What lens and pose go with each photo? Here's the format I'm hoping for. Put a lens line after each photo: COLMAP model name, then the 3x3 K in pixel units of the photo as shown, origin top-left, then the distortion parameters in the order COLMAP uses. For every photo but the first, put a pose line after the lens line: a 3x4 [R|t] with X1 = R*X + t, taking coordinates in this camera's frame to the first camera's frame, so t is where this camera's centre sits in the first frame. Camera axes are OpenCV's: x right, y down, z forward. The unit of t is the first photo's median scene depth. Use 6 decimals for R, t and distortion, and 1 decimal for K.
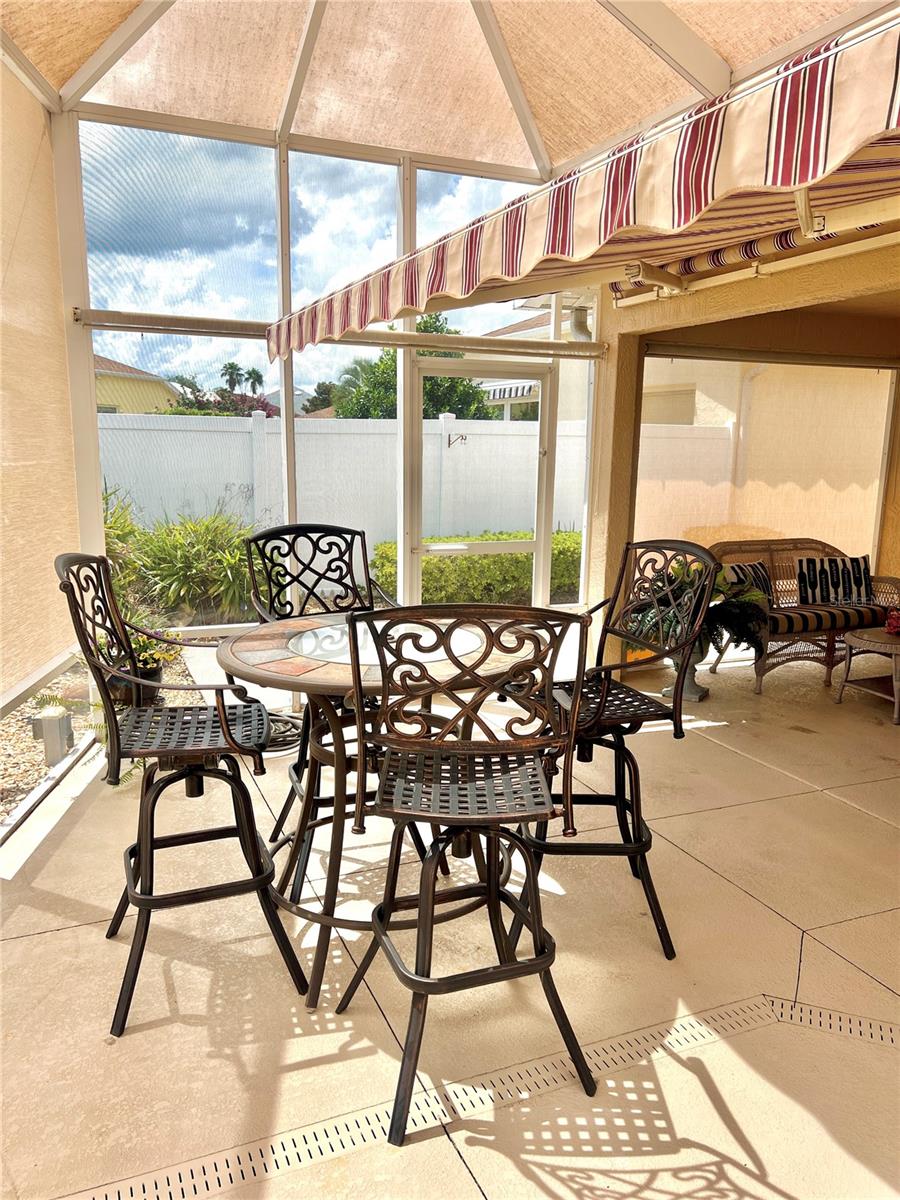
lens RADIAL K [[902.5, 0, 436.3], [0, 902.5, 618.4], [0, 0, 1]] dist [0.033886, -0.040412]
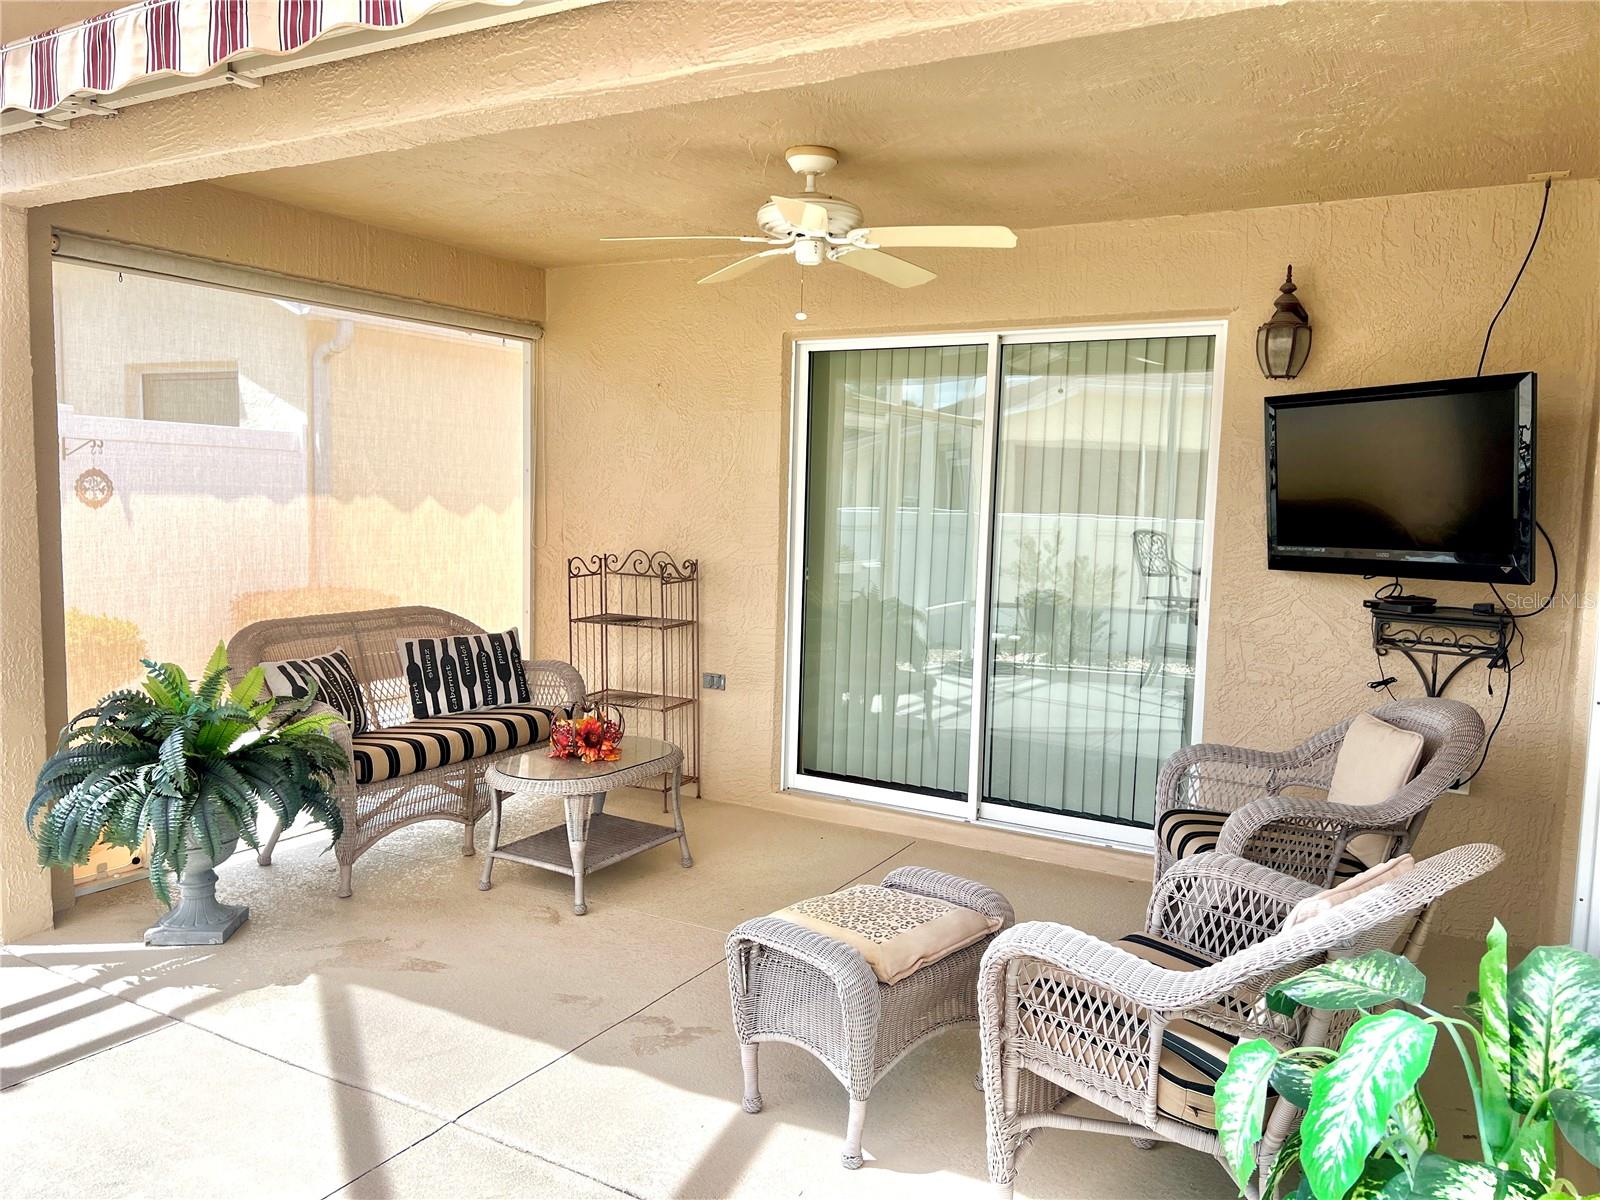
lens RADIAL K [[1203.3, 0, 809.2], [0, 1203.3, 603.7], [0, 0, 1]] dist [0.033886, -0.040412]
pose [[0.783387, -0.049175, 0.619585, 0.123214], [0.103180, 0.993322, -0.051621, -0.023295], [-0.612909, 0.104368, 0.783230, 0.228781]]
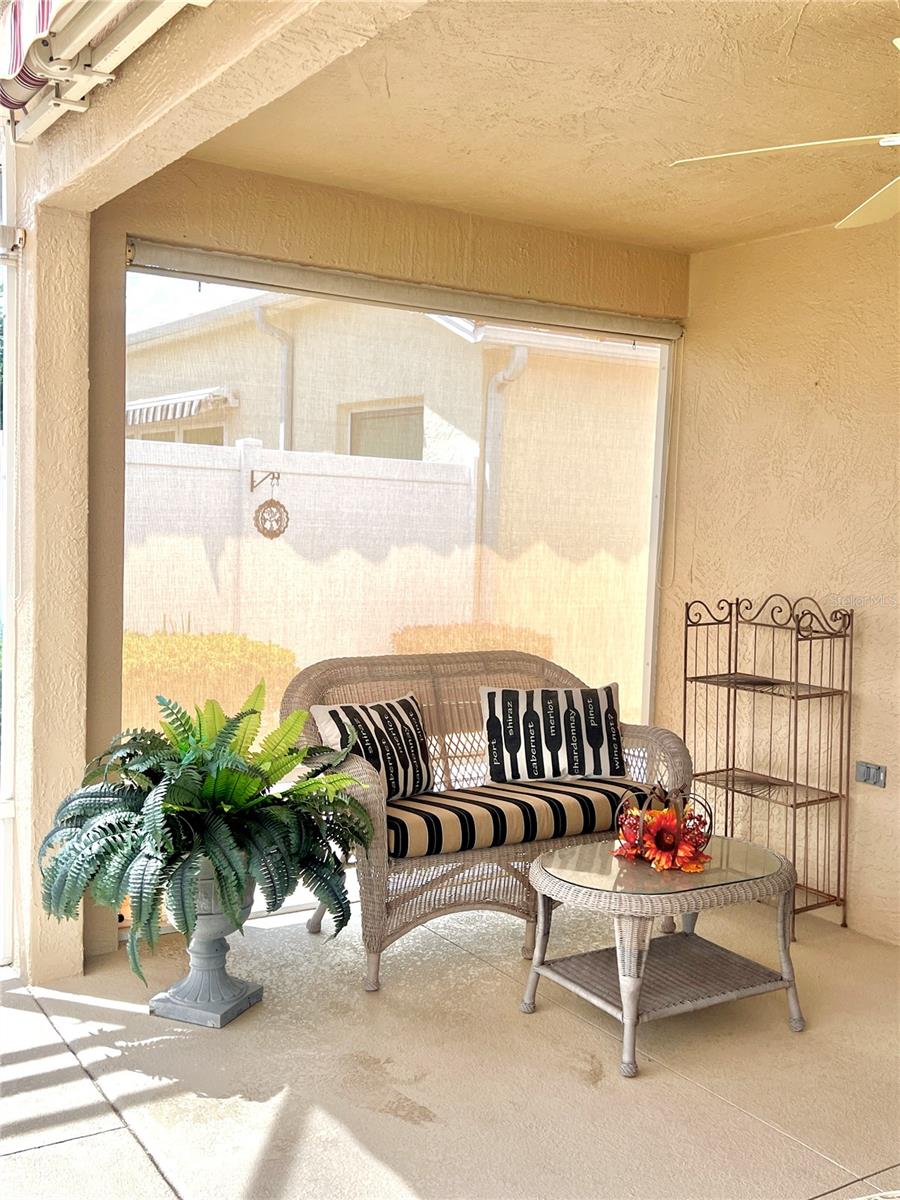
lens RADIAL K [[1213.9, 0, 443.2], [0, 1213.9, 610.7], [0, 0, 1]] dist [0.080234, 0.000000]
pose [[0.984853, 0.006630, 0.173265, 0.260962], [0.012886, 0.993706, -0.111274, -0.035808], [-0.172912, 0.111821, 0.978569, 0.338044]]
